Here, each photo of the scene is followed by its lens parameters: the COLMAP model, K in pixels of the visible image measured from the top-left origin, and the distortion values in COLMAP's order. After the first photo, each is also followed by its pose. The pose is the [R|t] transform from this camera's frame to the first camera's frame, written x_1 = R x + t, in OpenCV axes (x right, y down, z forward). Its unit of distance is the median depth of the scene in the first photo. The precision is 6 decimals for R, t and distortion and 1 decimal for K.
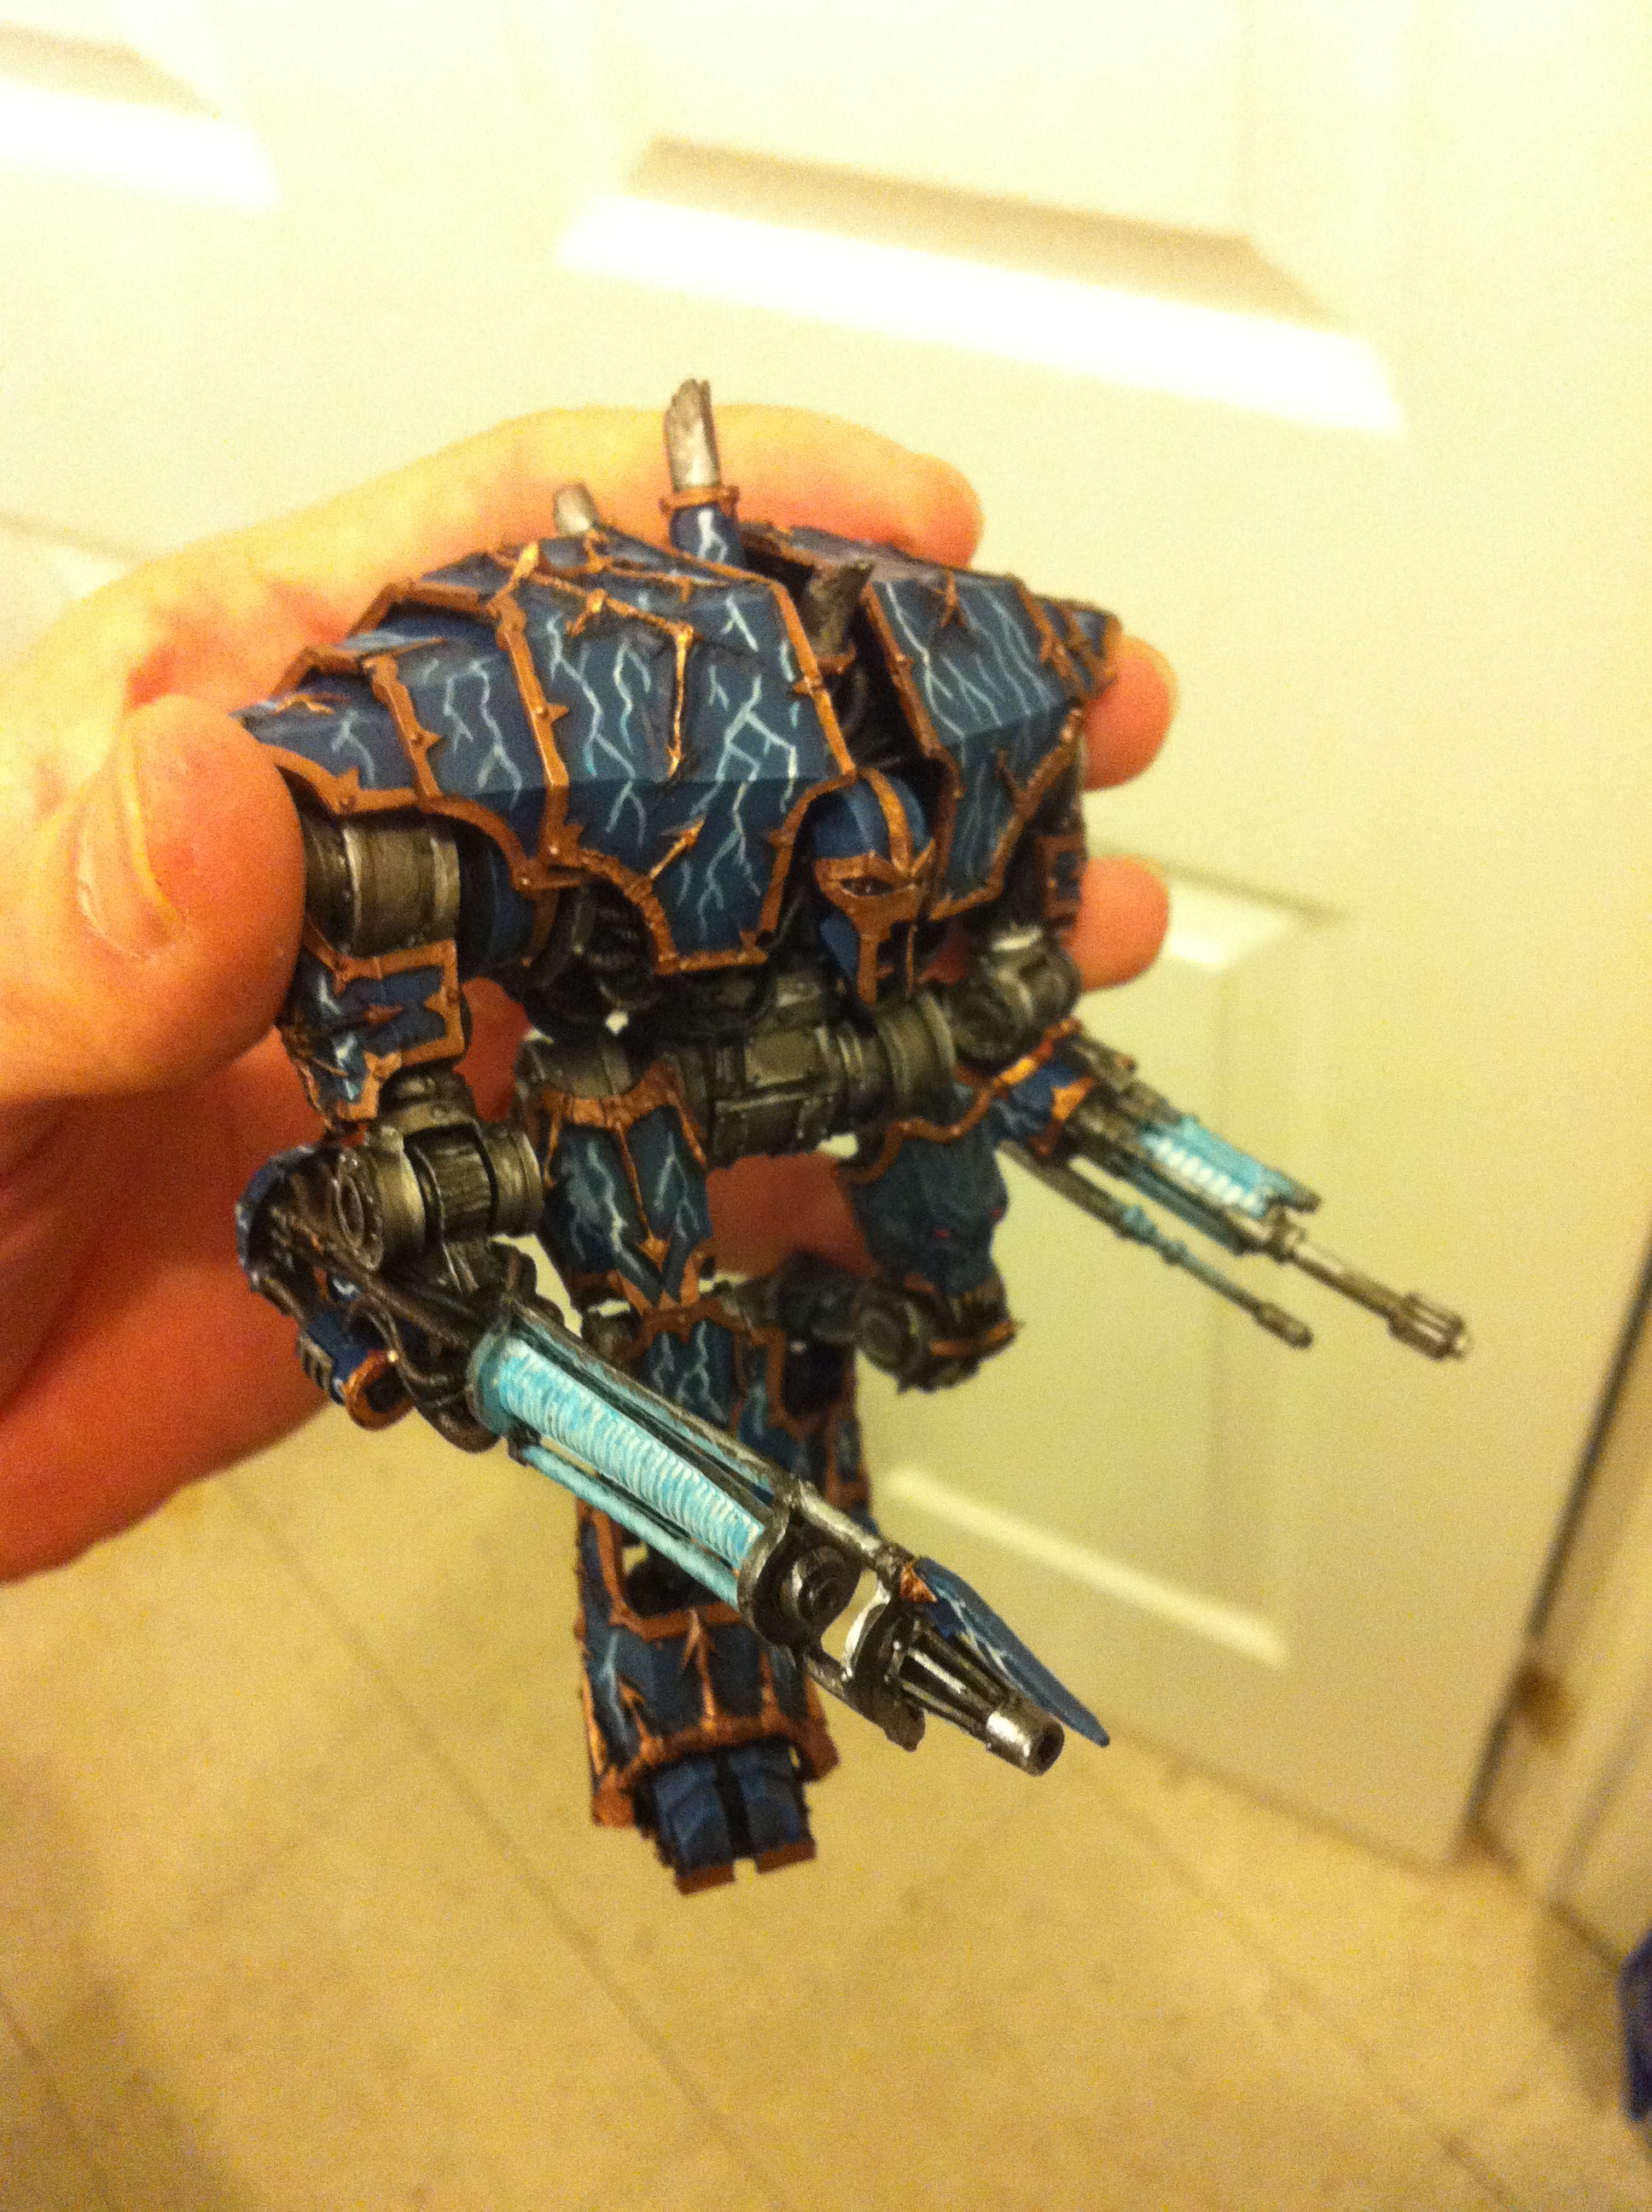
lens RADIAL K [[2143.0, 0, 799.4], [0, 2143.0, 1054.0], [0, 0, 1]] dist [0.049046, 0.000000]
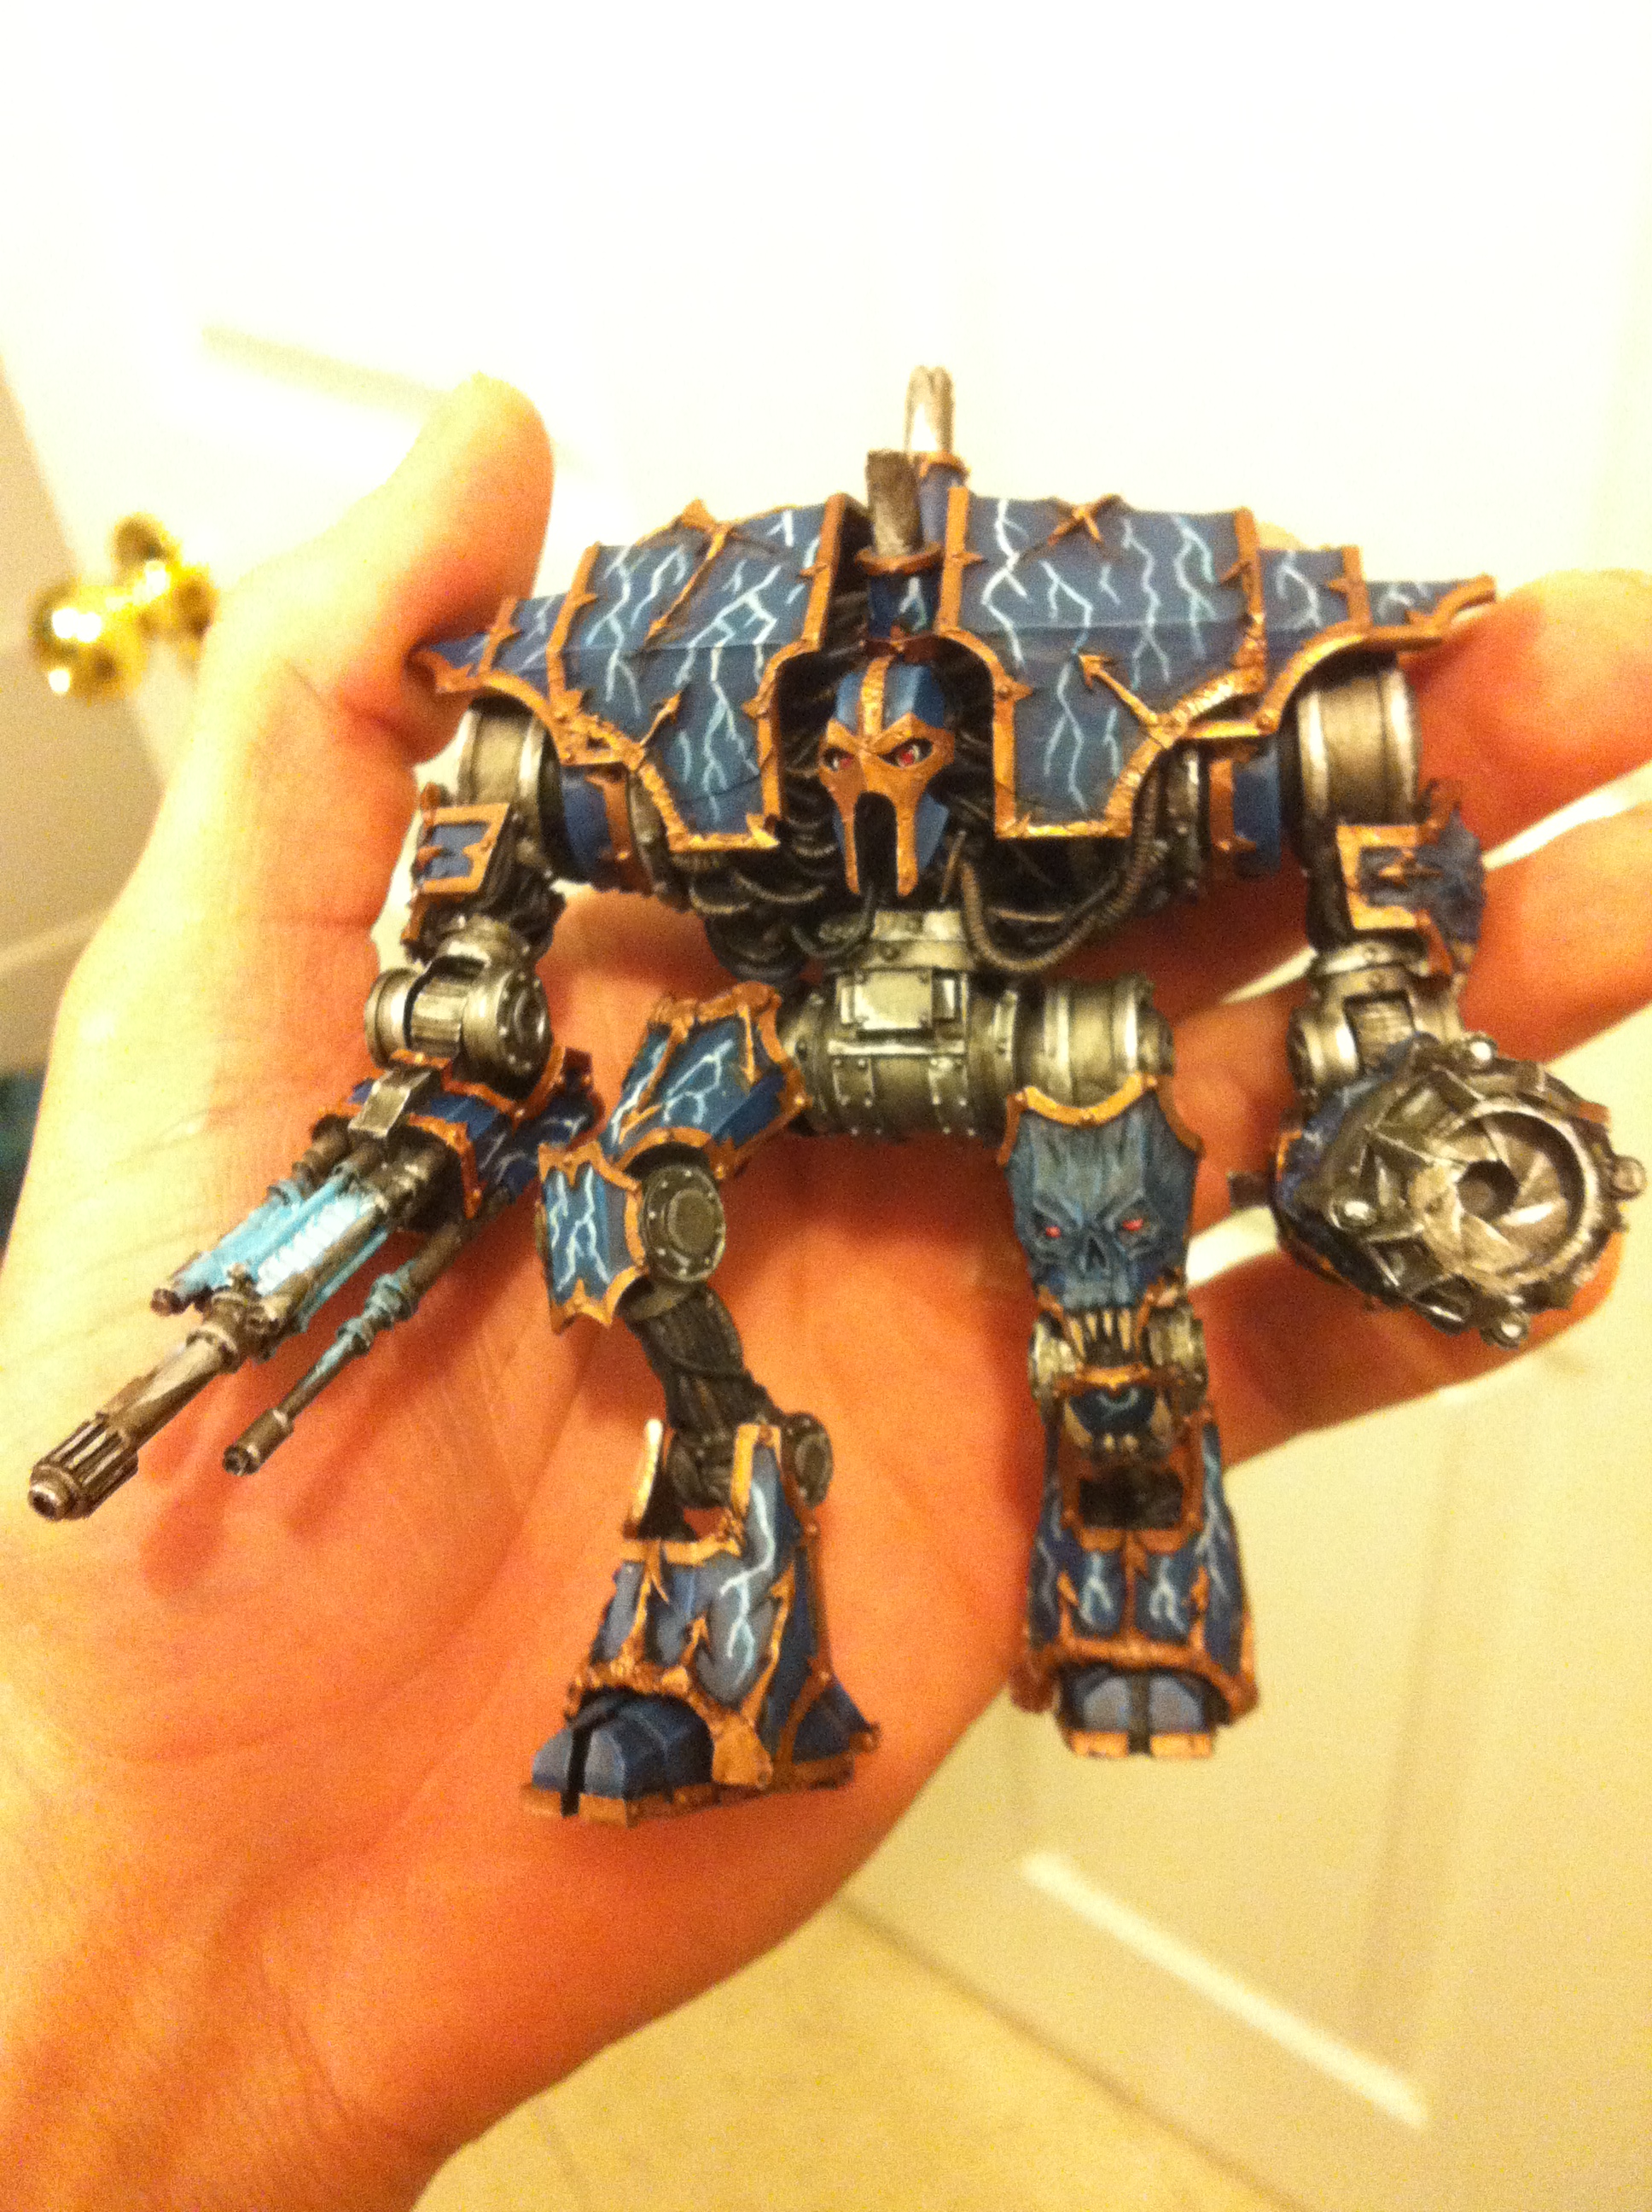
lens RADIAL K [[2097.7, 0, 854.9], [0, 2097.7, 1114.1], [0, 0, 1]] dist [0.057146, 0.000000]
pose [[0.597468, 0.011328, -0.801813, 0.830267], [-0.249289, 0.952980, -0.172293, 0.246123], [0.762159, 0.302823, 0.572199, 0.523984]]
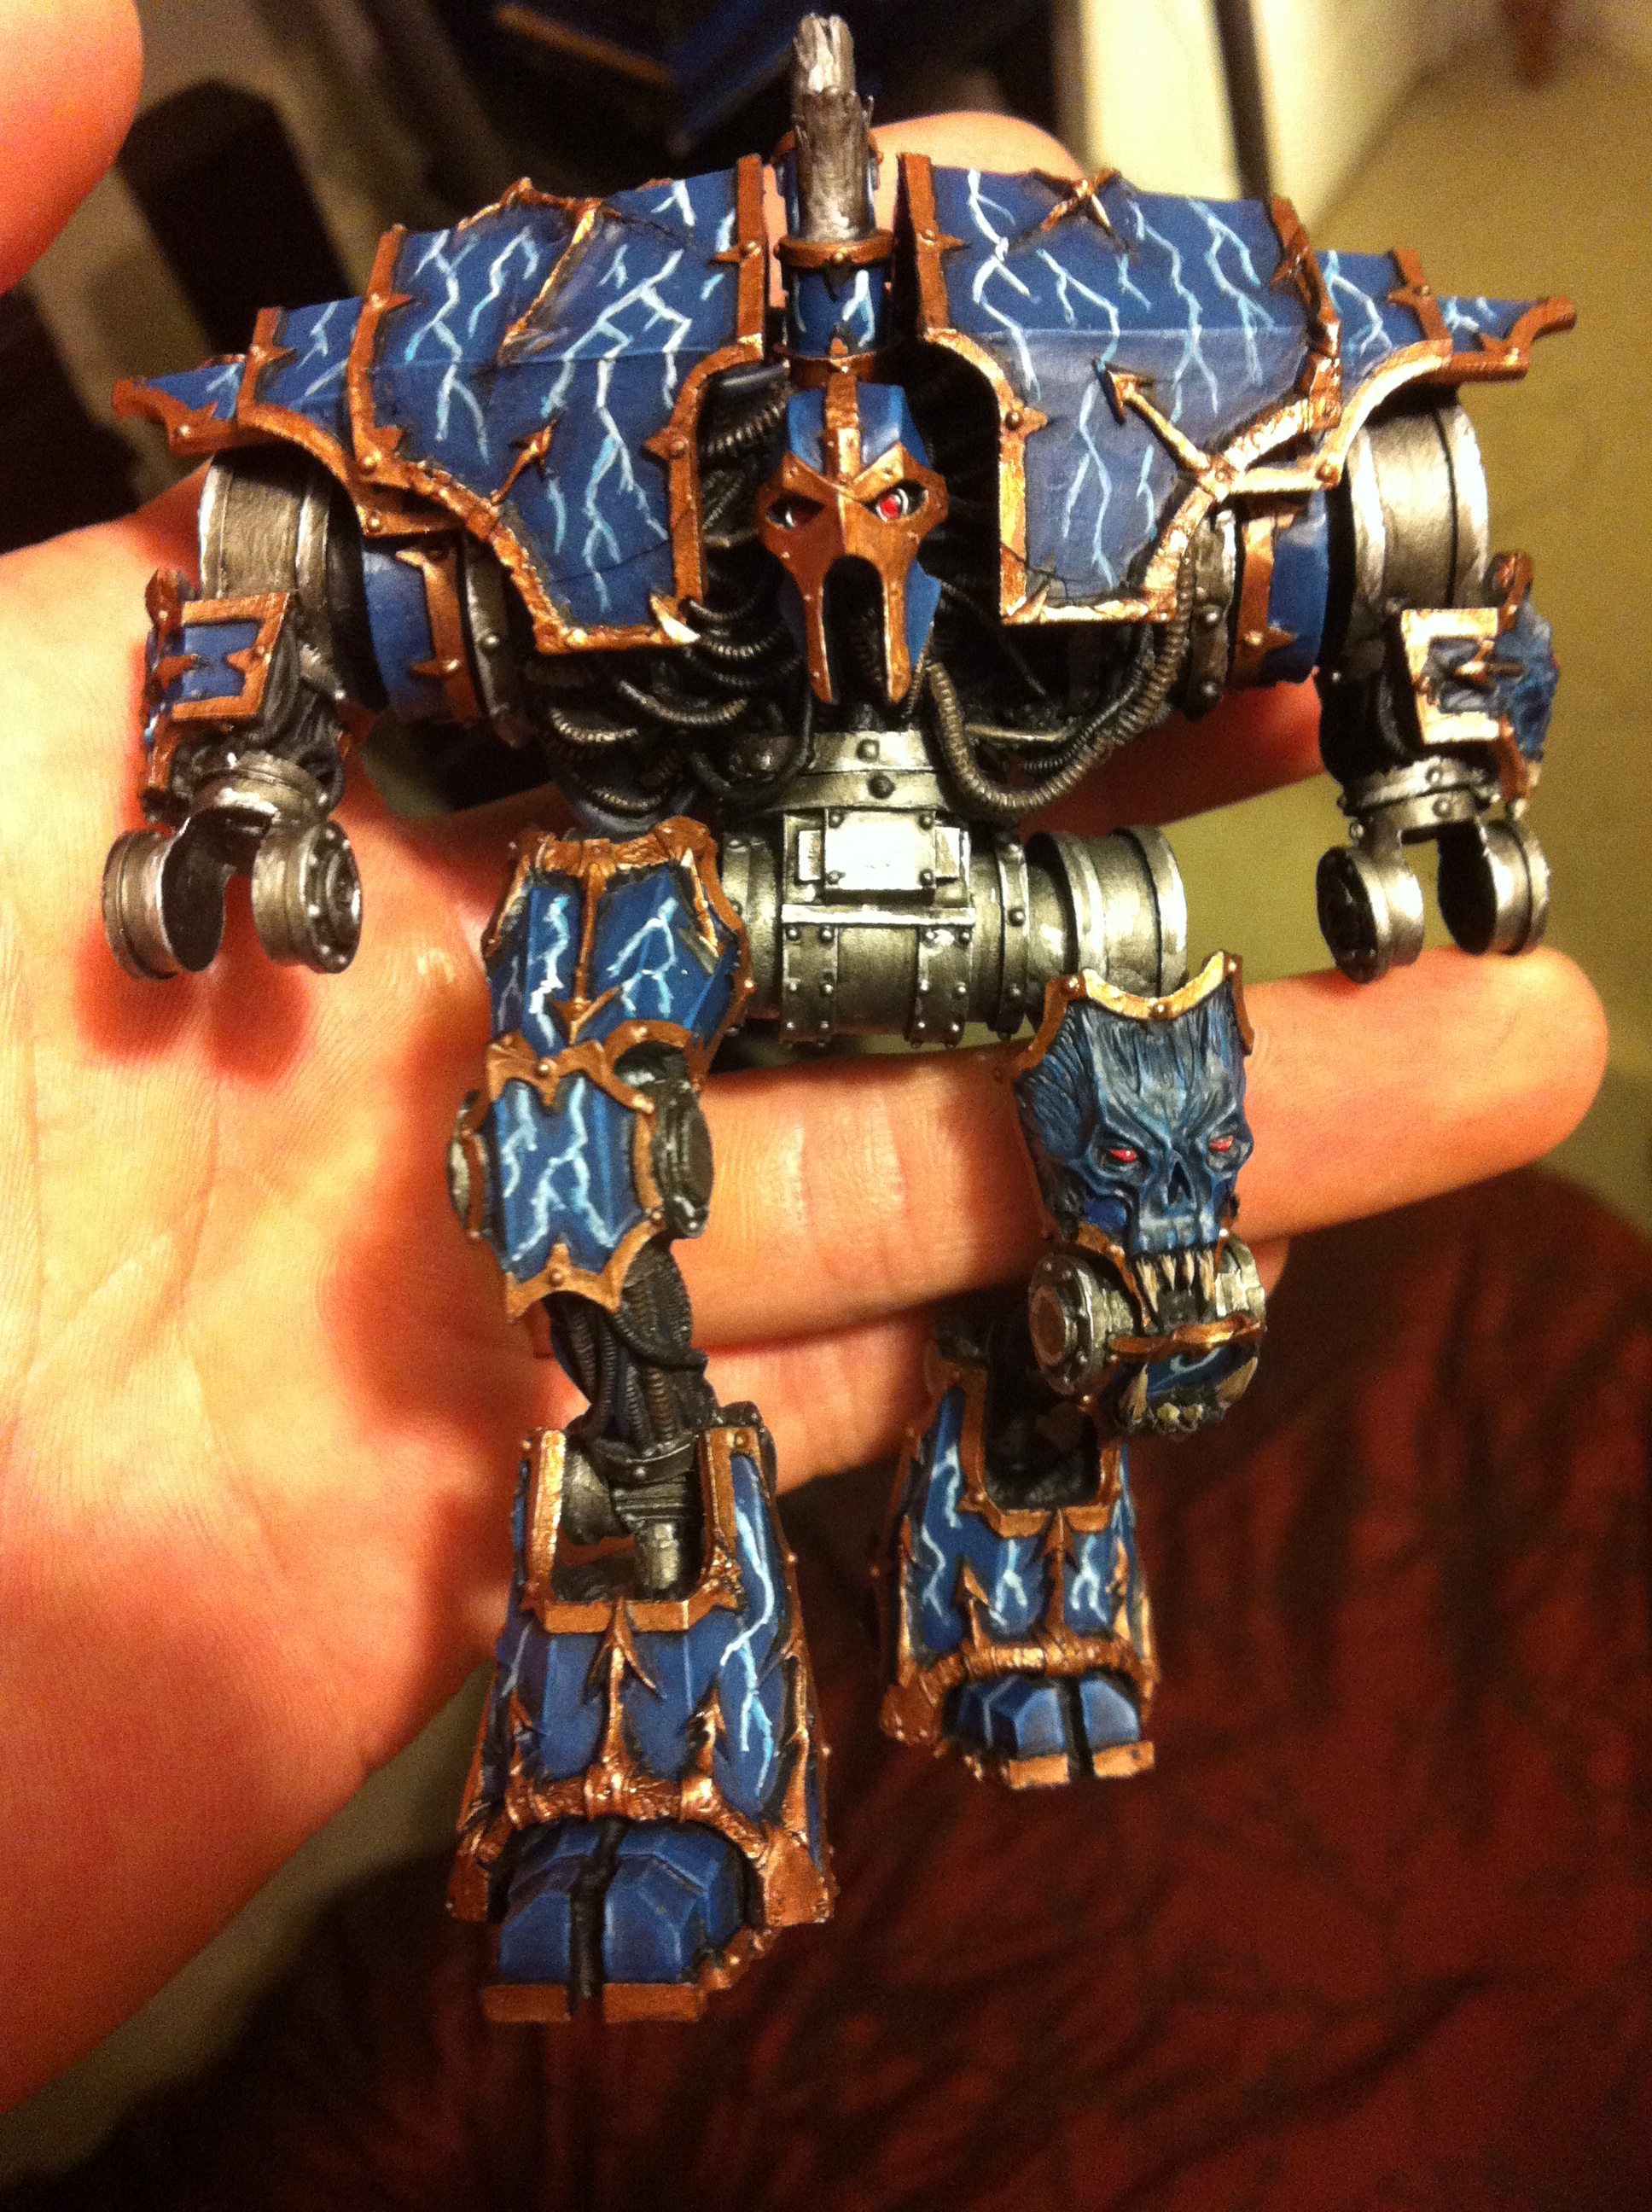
lens RADIAL K [[2143.0, 0, 862.6], [0, 2143.0, 1115.5], [0, 0, 1]] dist [0.049046, 0.000000]
pose [[0.754610, -0.002577, -0.656169, 0.530610], [-0.162308, 0.968184, -0.190461, 0.254626], [0.635783, 0.250225, 0.730183, 0.562298]]
